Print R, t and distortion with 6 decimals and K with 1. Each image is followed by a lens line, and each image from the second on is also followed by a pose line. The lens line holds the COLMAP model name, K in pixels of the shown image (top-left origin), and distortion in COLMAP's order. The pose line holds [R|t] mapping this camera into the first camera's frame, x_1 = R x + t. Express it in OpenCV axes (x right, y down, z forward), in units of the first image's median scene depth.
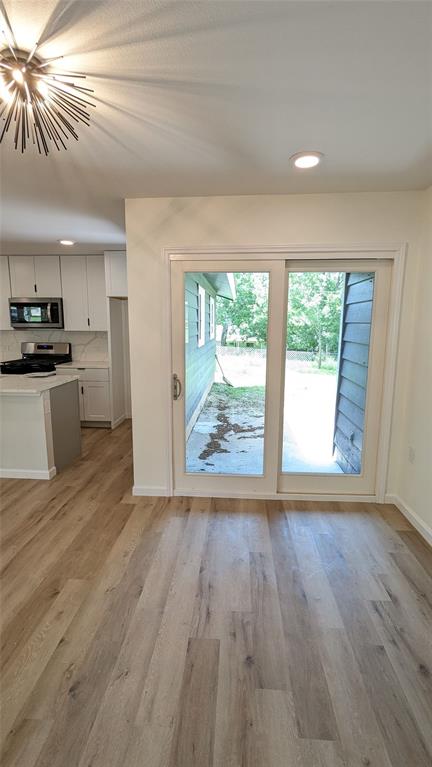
lens RADIAL K [[363.6, 0, 213.1], [0, 363.6, 382.6], [0, 0, 1]] dist [0.000484, 0.002061]
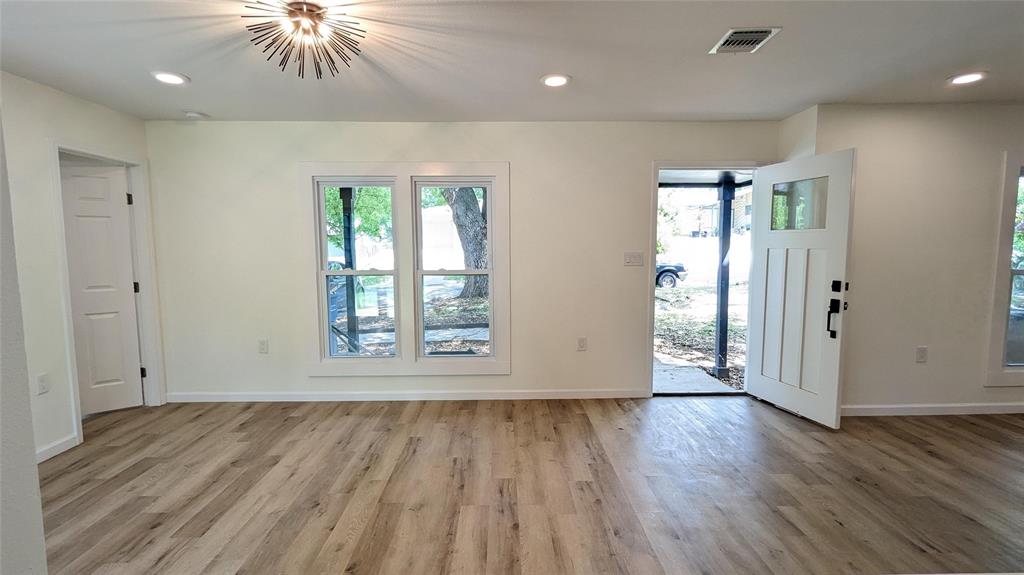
lens RADIAL K [[485.4, 0, 511.9], [0, 485.4, 292.4], [0, 0, 1]] dist [0.000484, 0.002061]
pose [[-0.995977, 0.010418, -0.088997, -0.666765], [-0.012779, 0.966550, 0.256160, -0.246807], [0.088689, 0.256267, -0.962529, 1.815033]]
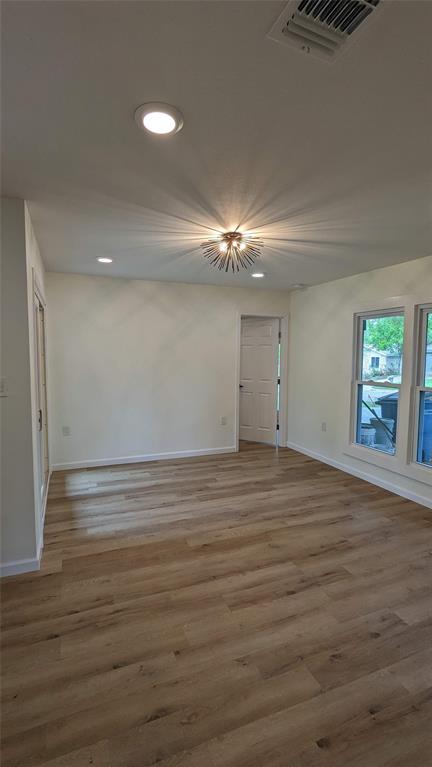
lens RADIAL K [[363.6, 0, 215.5], [0, 363.6, 384.3], [0, 0, 1]] dist [0.000484, 0.002061]
pose [[-0.441355, -0.081184, 0.893652, -1.588468], [0.135342, 0.978483, 0.155733, -0.223196], [-0.887067, 0.189682, -0.420871, 1.389240]]
